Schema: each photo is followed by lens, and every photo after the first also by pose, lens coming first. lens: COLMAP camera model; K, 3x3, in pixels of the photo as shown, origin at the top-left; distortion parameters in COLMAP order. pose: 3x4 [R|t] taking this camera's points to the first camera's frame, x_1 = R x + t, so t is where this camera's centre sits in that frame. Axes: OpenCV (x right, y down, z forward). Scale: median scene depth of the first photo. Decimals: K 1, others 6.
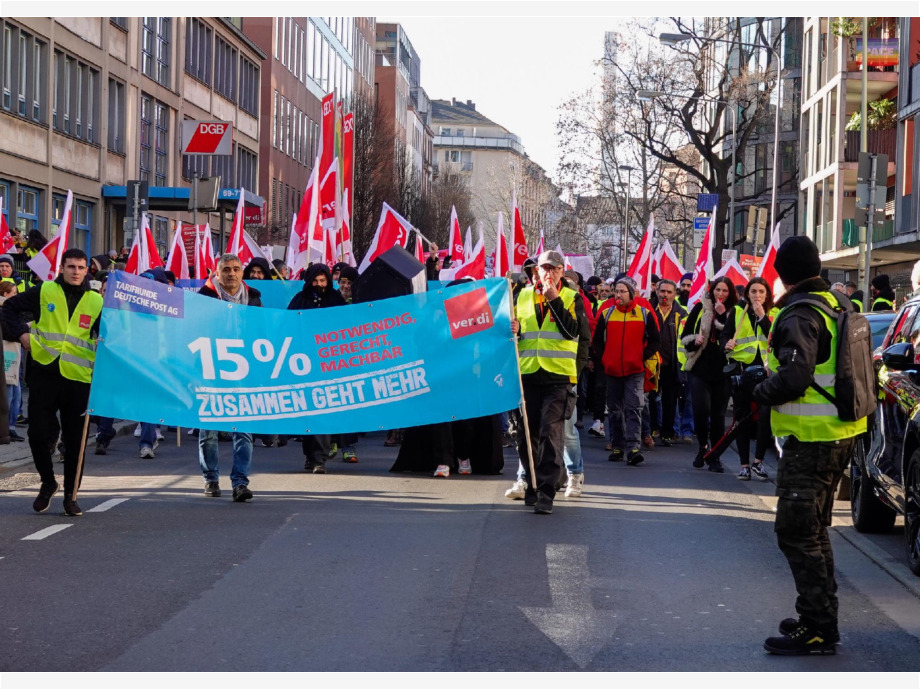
lens RADIAL K [[2146.5, 0, 460.0], [0, 2146.5, 345.0], [0, 0, 1]] dist [0.082529, 0.517741]
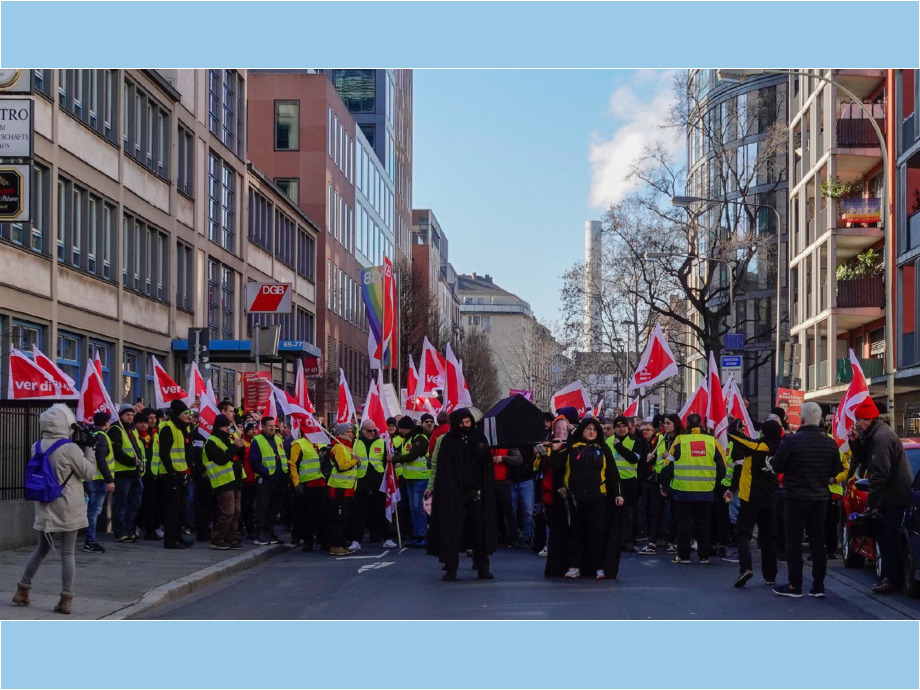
lens RADIAL K [[2146.5, 0, 460.0], [0, 2146.5, 345.0], [0, 0, 1]] dist [0.082529, 0.517741]
pose [[0.999360, -0.024083, -0.026433, 0.011771], [0.022338, 0.997671, -0.064452, 0.002166], [0.027923, 0.063820, 0.997571, -0.123380]]
